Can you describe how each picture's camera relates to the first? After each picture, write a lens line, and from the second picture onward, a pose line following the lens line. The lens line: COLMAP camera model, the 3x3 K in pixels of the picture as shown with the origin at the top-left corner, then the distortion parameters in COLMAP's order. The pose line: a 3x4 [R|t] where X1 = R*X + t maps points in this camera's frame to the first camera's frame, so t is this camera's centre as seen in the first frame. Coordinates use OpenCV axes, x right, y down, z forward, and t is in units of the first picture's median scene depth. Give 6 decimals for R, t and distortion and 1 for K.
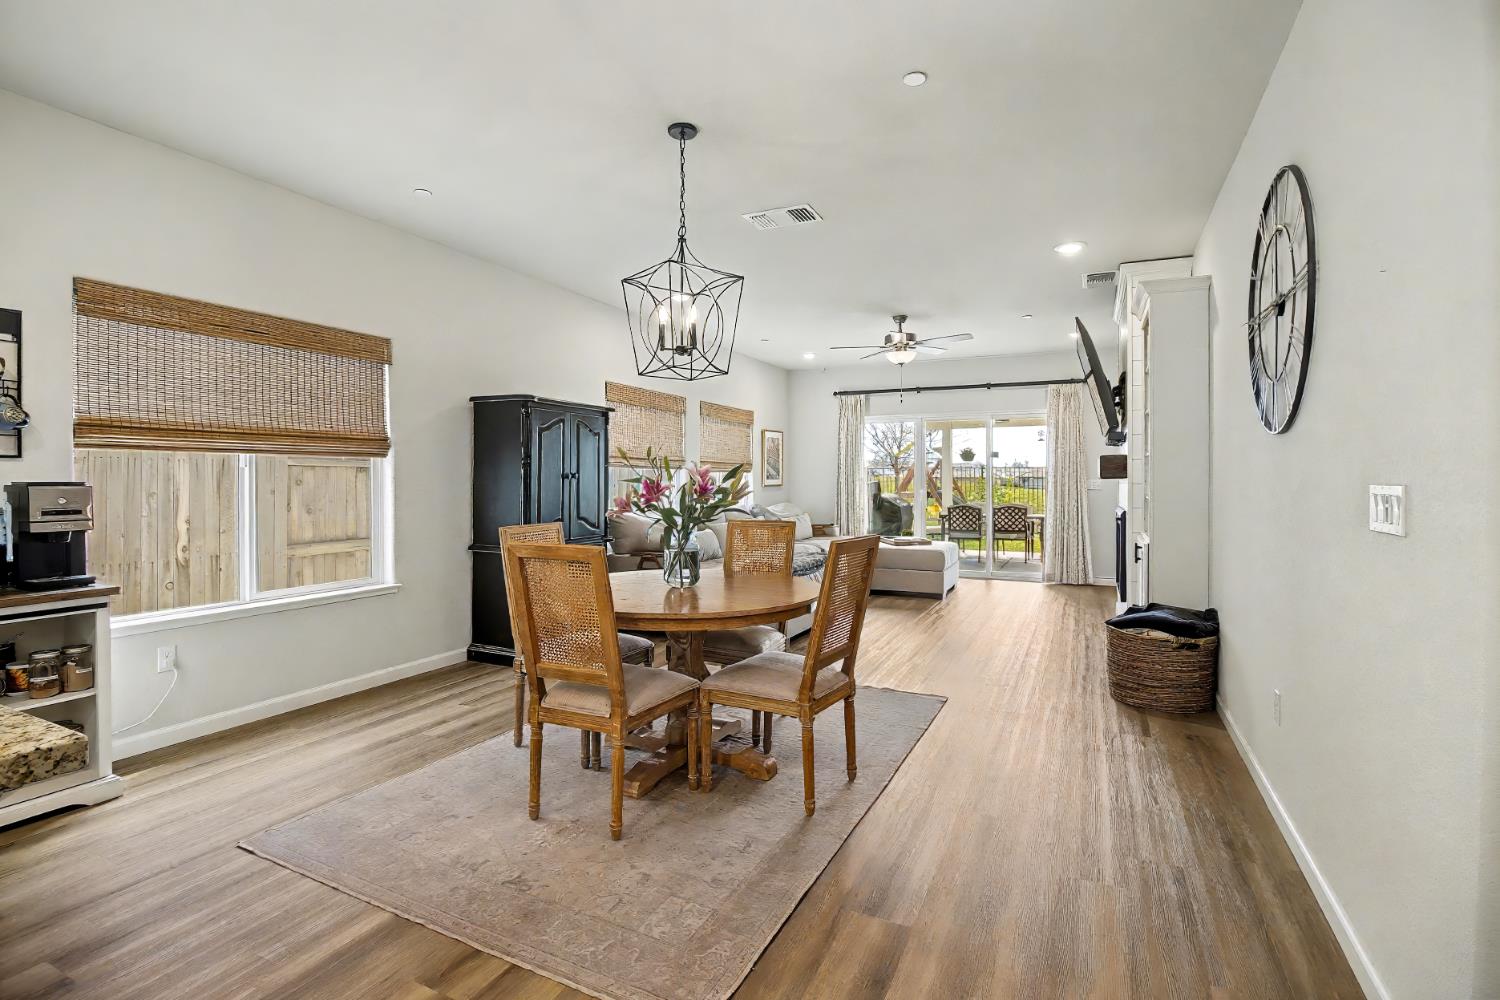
lens RADIAL K [[704.5, 0, 760.4], [0, 704.5, 480.0], [0, 0, 1]] dist [-0.018124, -0.000184]
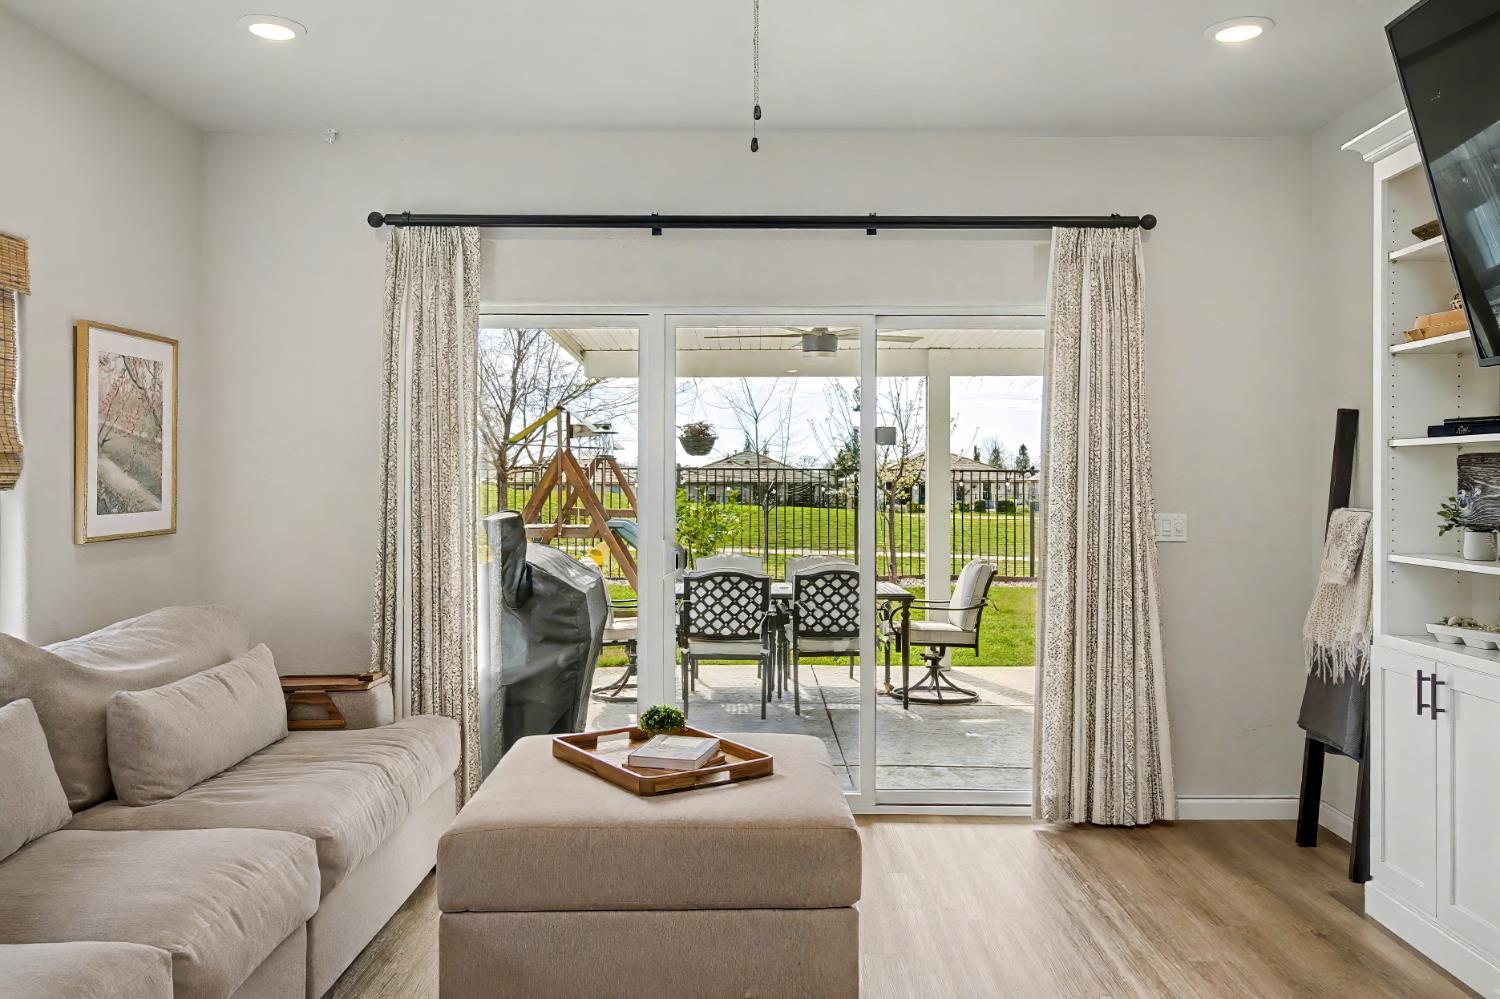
lens RADIAL K [[1165.9, 0, 751.7], [0, 1165.9, 479.3], [0, 0, 1]] dist [0.006643, -0.000694]
pose [[0.907390, 0.003574, 0.420275, 0.074426], [-0.001833, 0.999988, -0.004546, -0.020016], [-0.420286, 0.003354, 0.907385, 0.825377]]
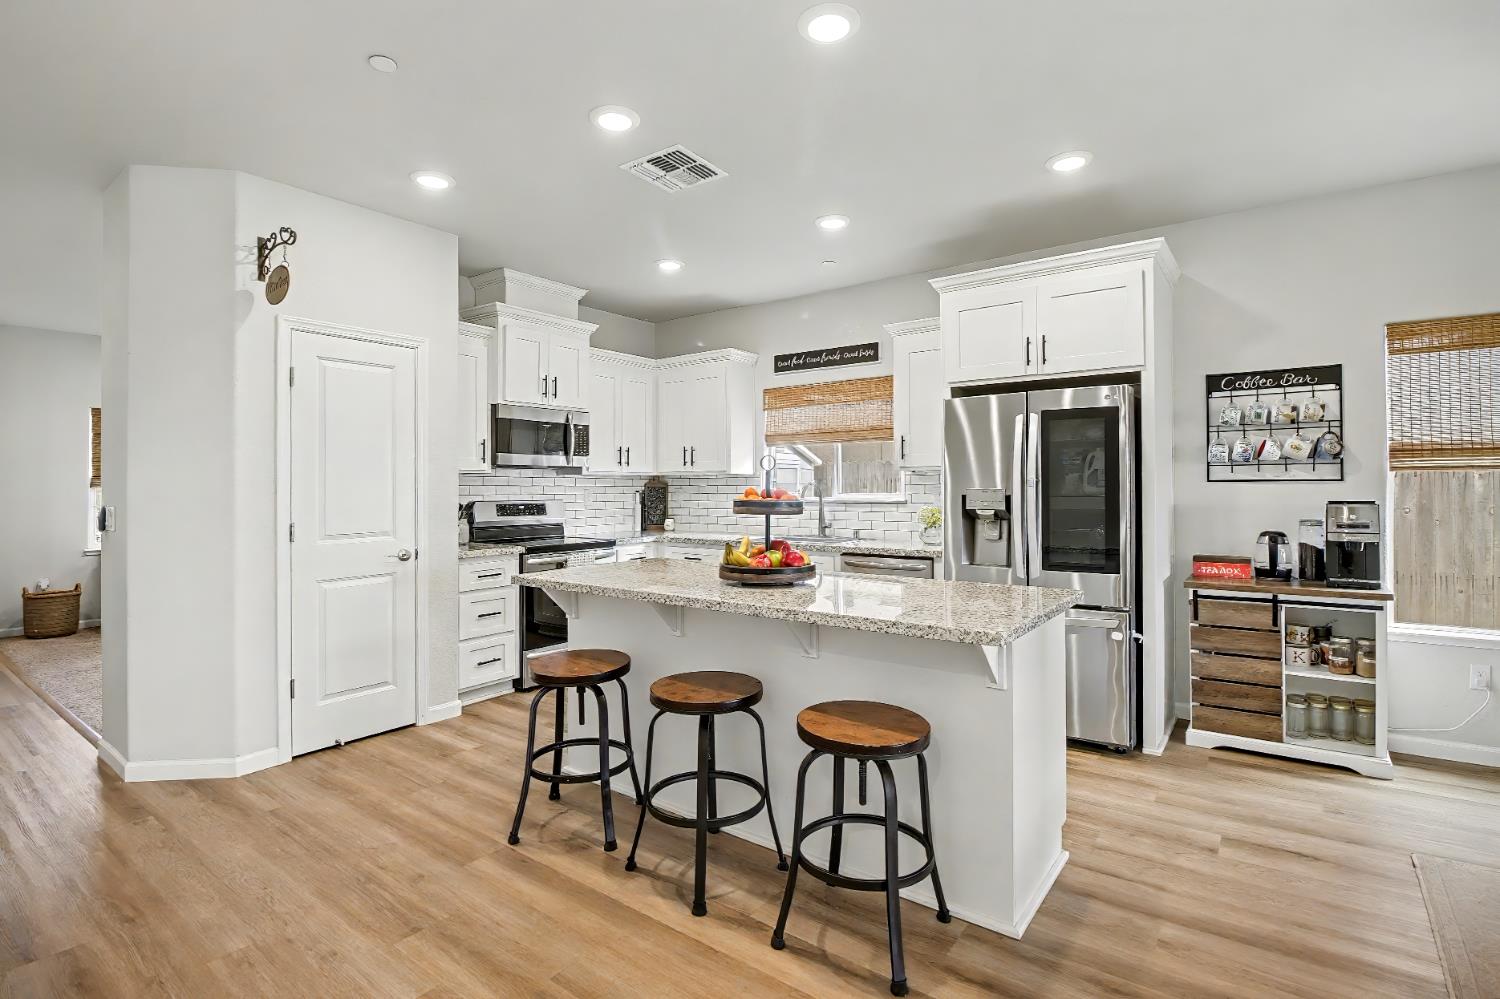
lens RADIAL K [[709.3, 0, 756.1], [0, 709.3, 482.8], [0, 0, 1]] dist [-0.013827, -0.000057]
pose [[-0.196596, -0.005316, -0.980470, 0.191735], [0.003466, 0.999975, -0.006117, -0.011941], [0.980478, -0.004601, -0.196573, 0.100022]]
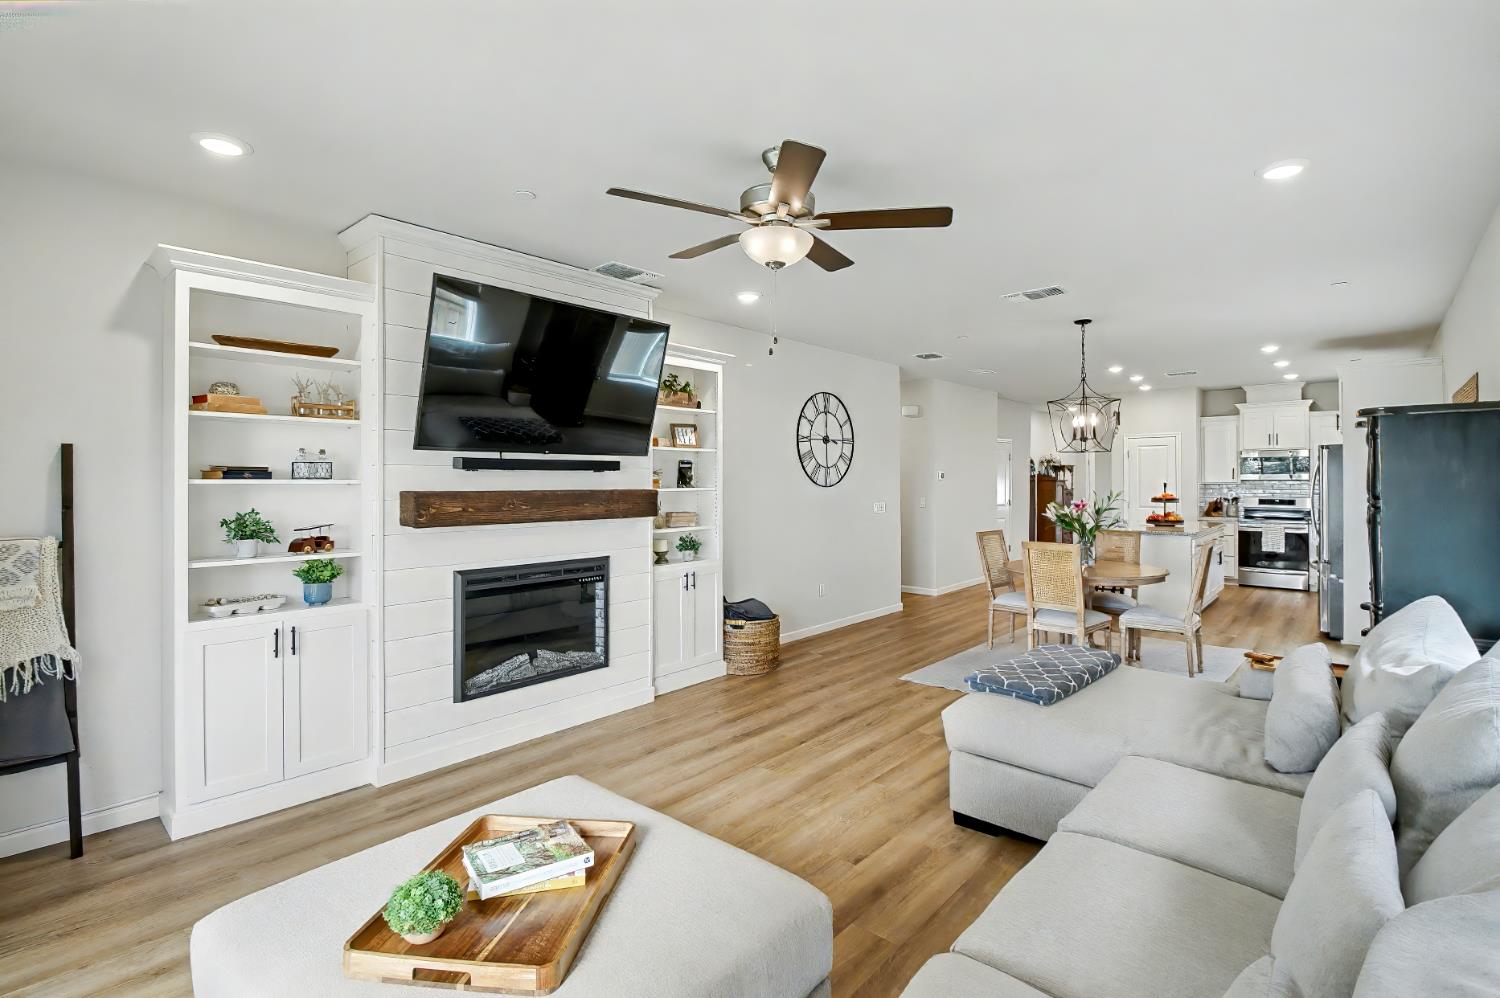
lens RADIAL K [[703.3, 0, 753.1], [0, 703.3, 479.9], [0, 0, 1]] dist [-0.004814, -0.000715]
pose [[-0.960247, 0.002756, 0.279137, 0.112169], [0.002982, 0.999995, 0.000385, -0.043456], [-0.279135, 0.001202, -0.960251, 1.637270]]
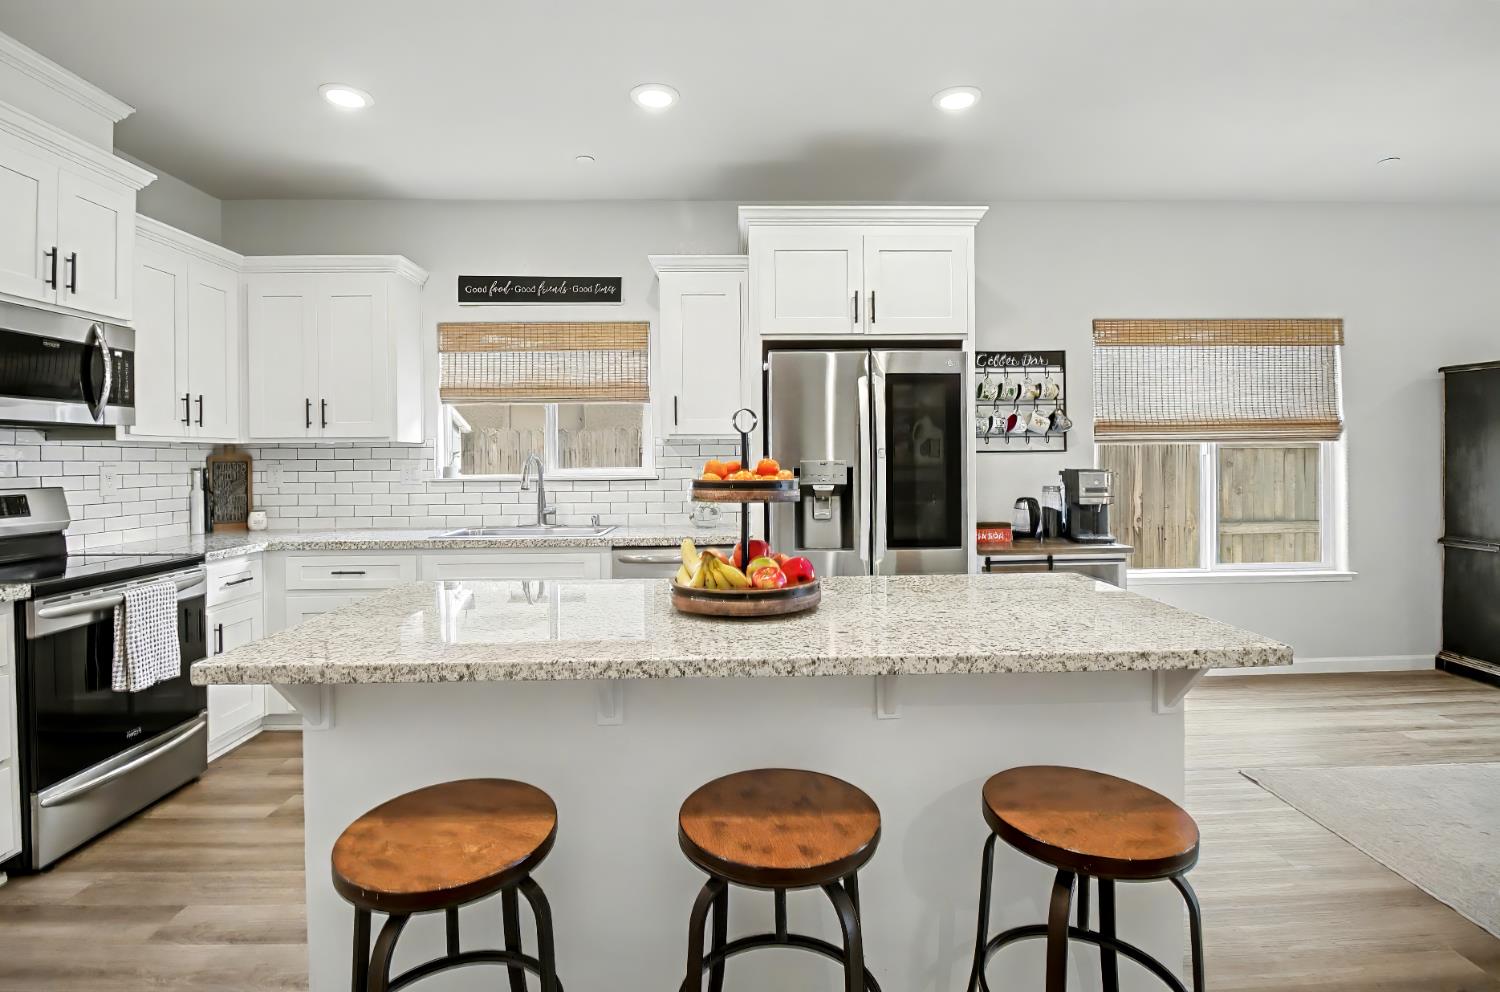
lens RADIAL K [[720.9, 0, 755.9], [0, 720.9, 460.3], [0, 0, 1]] dist [0.000568, -0.012633]
pose [[0.451829, -0.000060, -0.892105, -0.007494], [0.008985, 0.999950, 0.004484, -0.012738], [0.892059, -0.010042, 0.451807, -0.131193]]
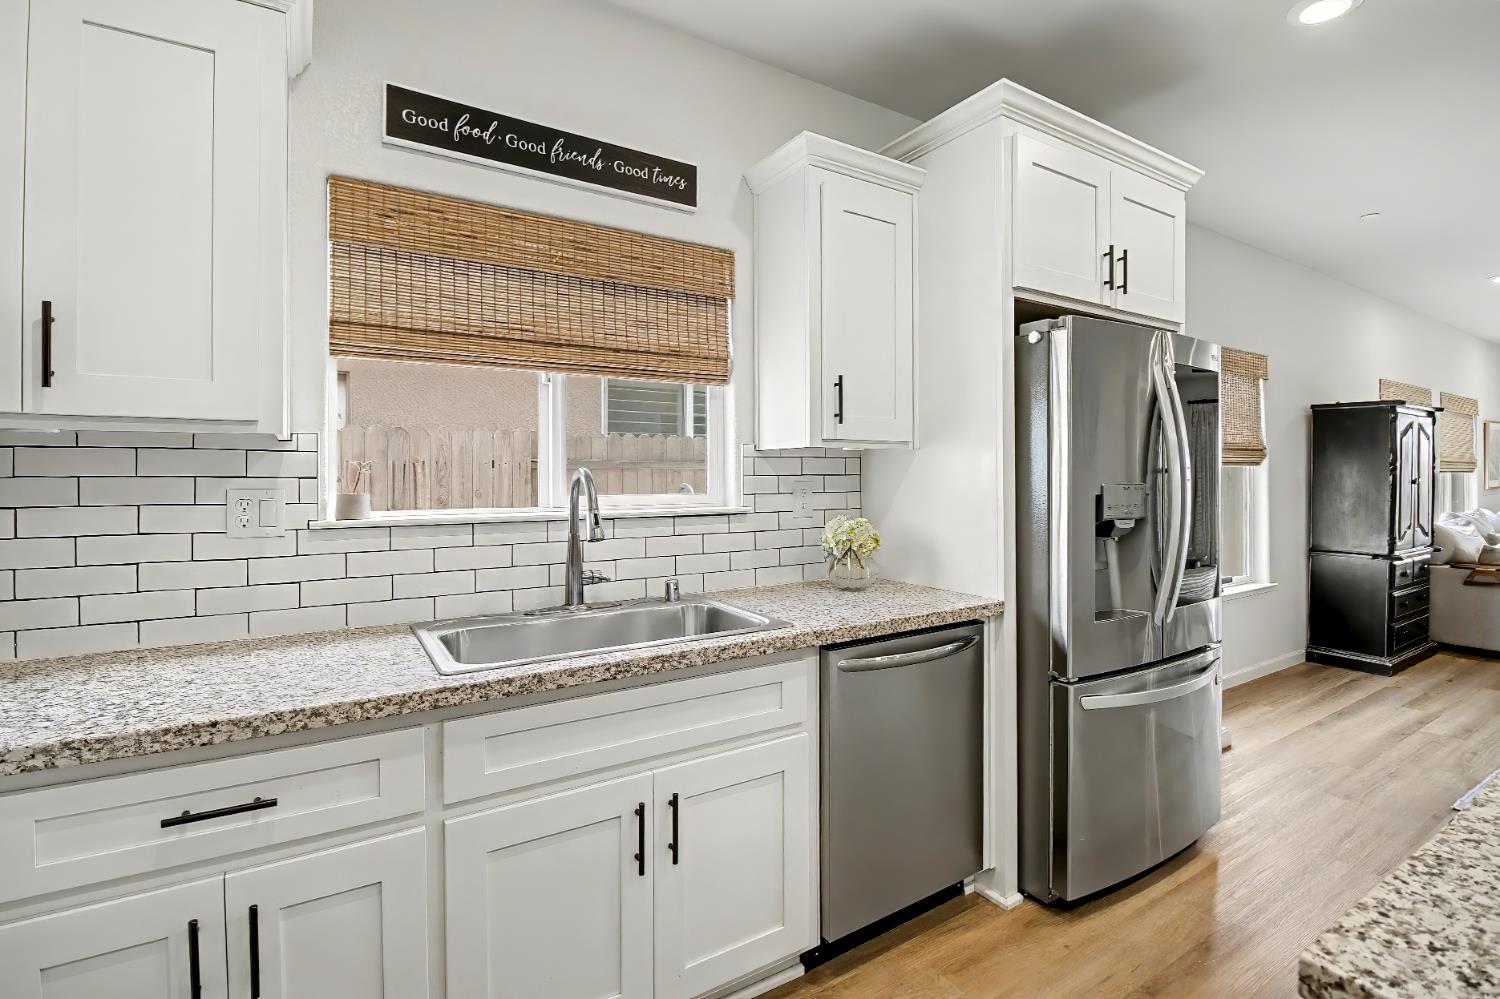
lens RADIAL K [[700.4, 0, 753.4], [0, 700.4, 476.1], [0, 0, 1]] dist [0.004226, -0.015988]
pose [[0.843874, -0.000188, -0.536542, -0.468927], [0.001544, 0.999997, 0.002079, -0.014952], [0.536540, -0.002583, 0.843871, -0.250566]]
